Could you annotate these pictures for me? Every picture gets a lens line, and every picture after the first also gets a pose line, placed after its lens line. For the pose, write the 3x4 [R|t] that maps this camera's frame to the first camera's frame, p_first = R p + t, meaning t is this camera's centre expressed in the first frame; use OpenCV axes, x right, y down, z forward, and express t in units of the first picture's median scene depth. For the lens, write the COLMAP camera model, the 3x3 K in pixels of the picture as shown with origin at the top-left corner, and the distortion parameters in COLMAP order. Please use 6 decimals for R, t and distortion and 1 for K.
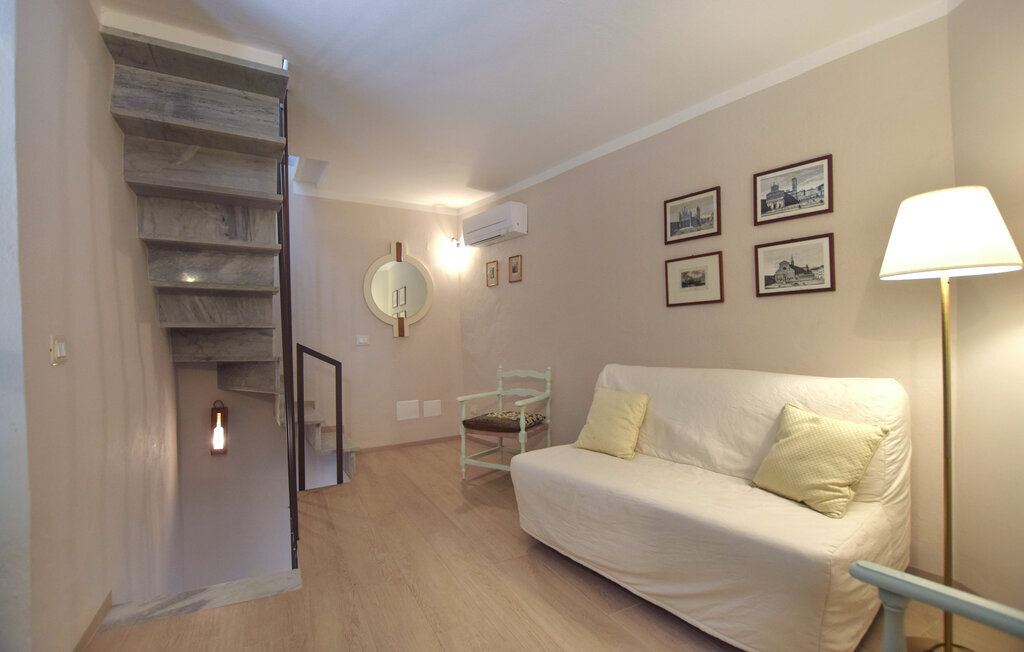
lens RADIAL K [[469.3, 0, 509.5], [0, 469.3, 355.8], [0, 0, 1]] dist [-0.032926, 0.000128]
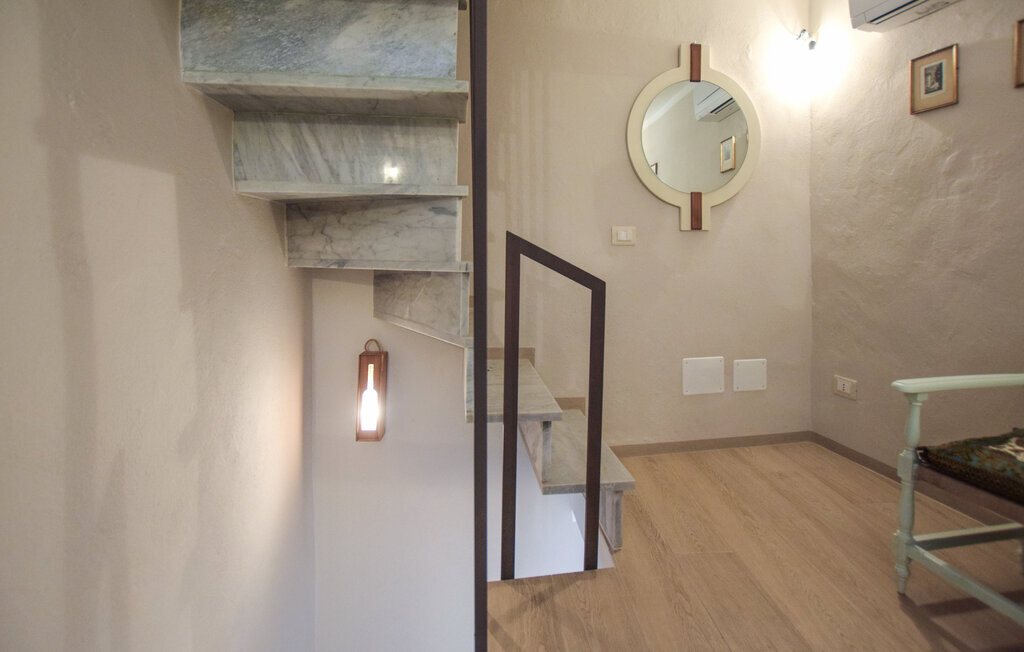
lens RADIAL K [[450.1, 0, 524.9], [0, 450.1, 321.9], [0, 0, 1]] dist [-0.016445, 0.000118]
pose [[0.925250, 0.076284, -0.371610, -0.270679], [-0.029842, 0.991174, 0.129166, 0.000858], [0.378183, -0.108421, 0.919360, 0.595086]]
